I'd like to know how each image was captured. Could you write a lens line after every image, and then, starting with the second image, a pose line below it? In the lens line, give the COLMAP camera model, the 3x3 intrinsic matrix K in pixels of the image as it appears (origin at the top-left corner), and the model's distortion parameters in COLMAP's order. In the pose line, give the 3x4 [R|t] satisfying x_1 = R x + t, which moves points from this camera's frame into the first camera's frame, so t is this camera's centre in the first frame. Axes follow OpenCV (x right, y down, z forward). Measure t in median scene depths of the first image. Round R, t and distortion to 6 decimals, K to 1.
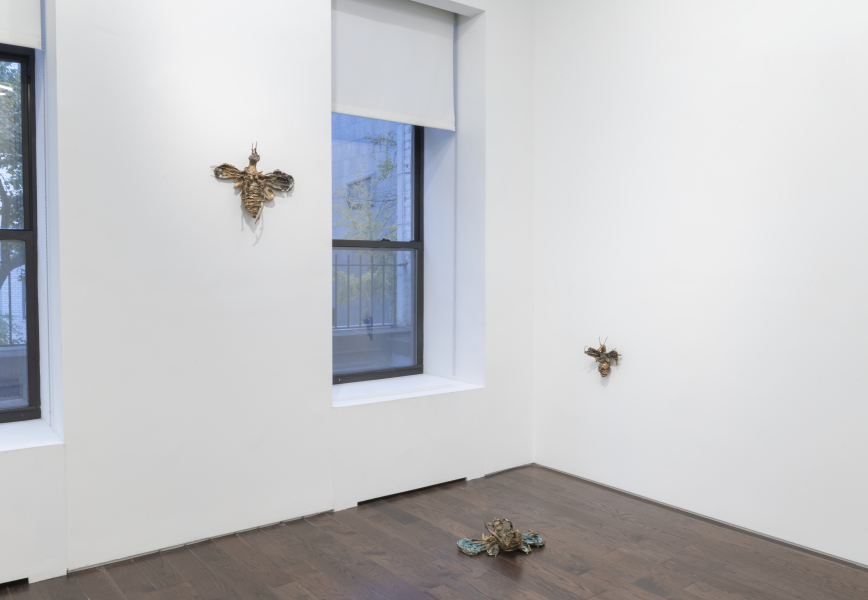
lens RADIAL K [[790.8, 0, 434.8], [0, 790.8, 291.4], [0, 0, 1]] dist [-0.011917, -0.010390]
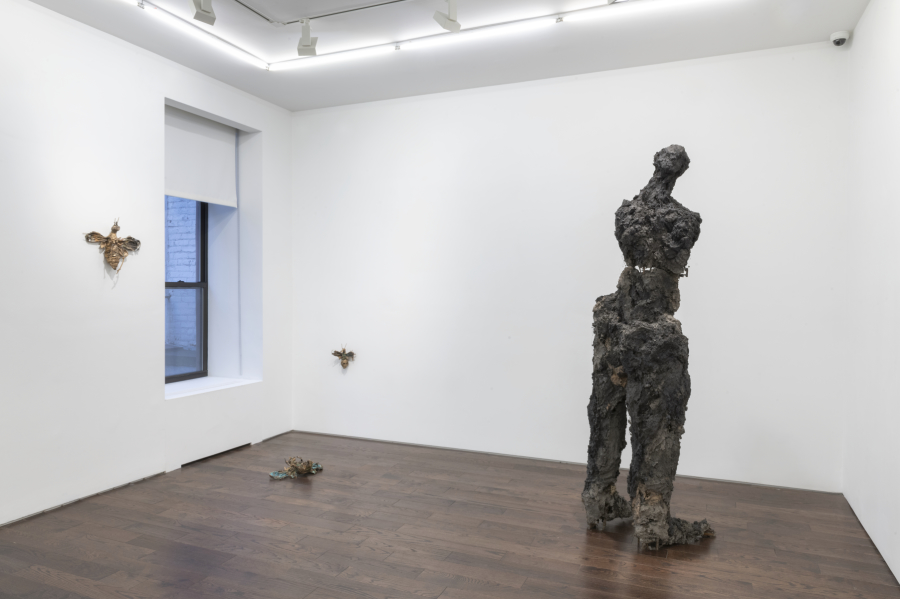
lens RADIAL K [[620.8, 0, 450.5], [0, 620.8, 300.8], [0, 0, 1]] dist [0.001899, 0.000397]
pose [[0.894560, -0.009394, 0.446849, -0.167983], [0.017776, 0.999736, -0.014569, -0.008060], [-0.446595, 0.020976, 0.894491, -0.251059]]
